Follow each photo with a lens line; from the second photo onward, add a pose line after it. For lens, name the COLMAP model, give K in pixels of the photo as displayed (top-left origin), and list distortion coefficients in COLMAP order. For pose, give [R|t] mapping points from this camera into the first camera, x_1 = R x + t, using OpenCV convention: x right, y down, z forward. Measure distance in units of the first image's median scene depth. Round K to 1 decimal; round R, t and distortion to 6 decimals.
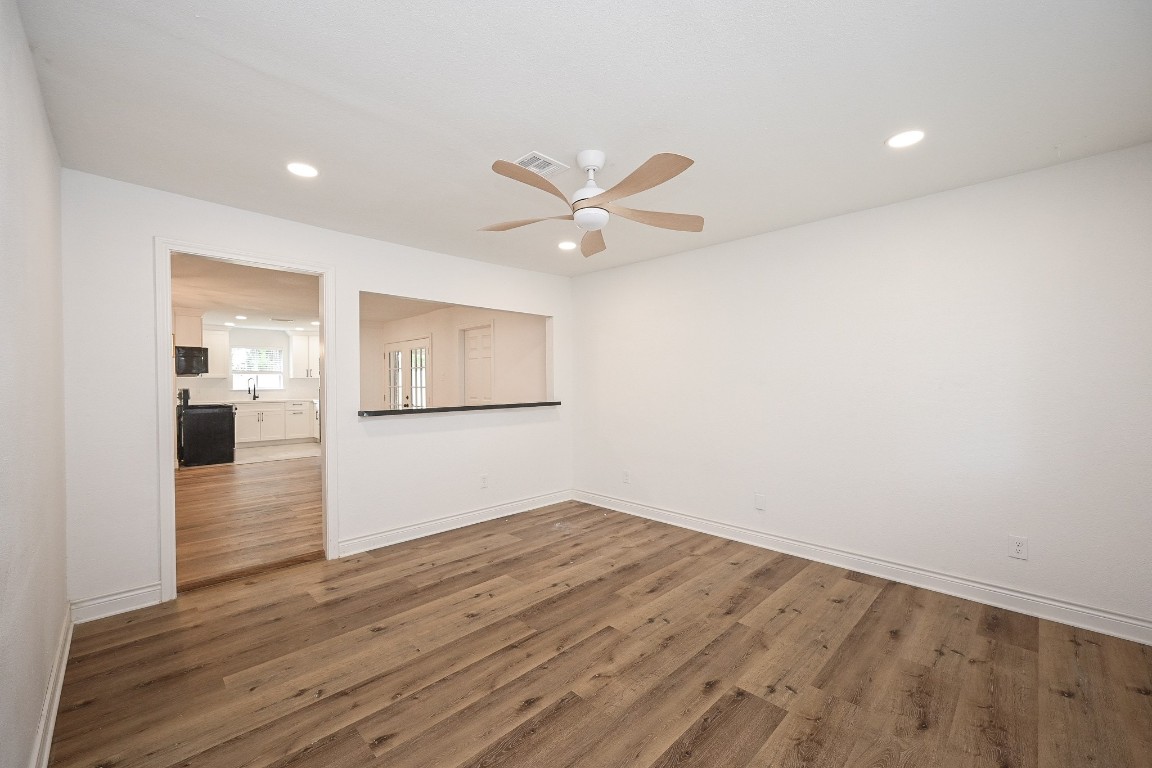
lens RADIAL K [[464.3, 0, 571.6], [0, 464.3, 385.5], [0, 0, 1]] dist [0.000784, 0.000081]
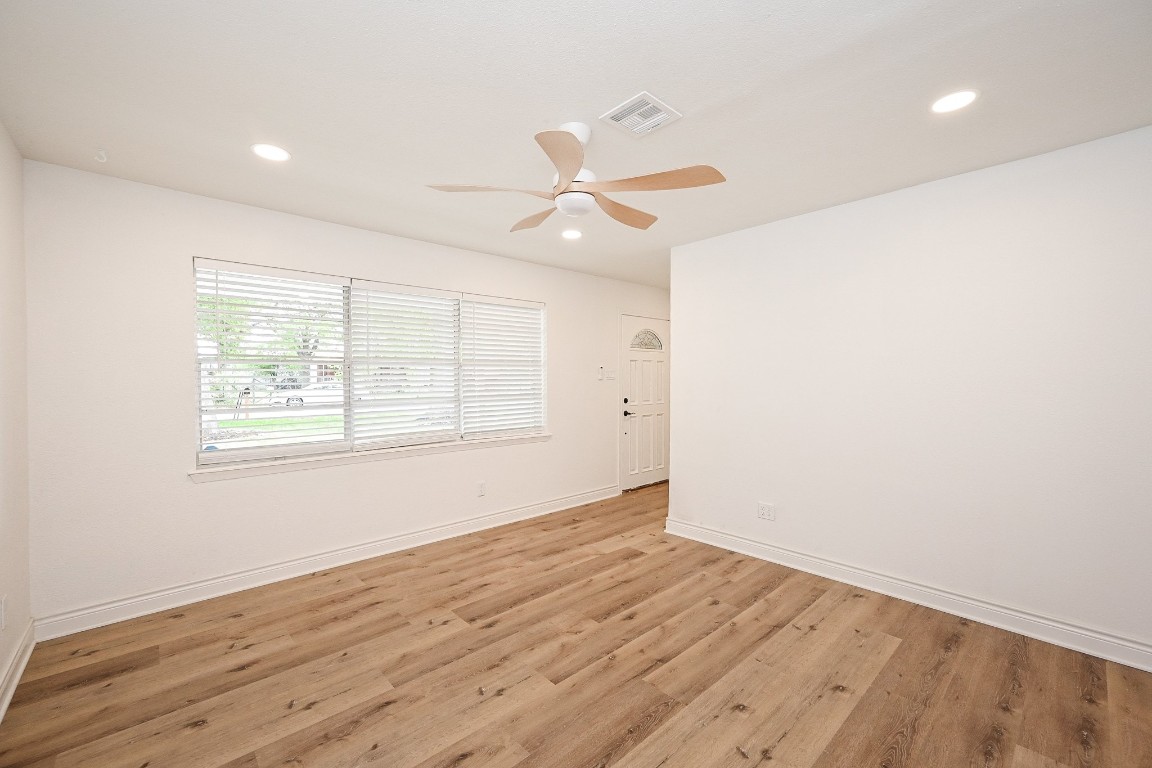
lens RADIAL K [[464.3, 0, 571.6], [0, 464.3, 385.5], [0, 0, 1]] dist [0.000784, 0.000081]
pose [[-0.999080, 0.007396, 0.042249, 0.016442], [0.008234, 0.999772, 0.019708, -0.029858], [-0.042094, 0.020038, -0.998913, 2.117035]]
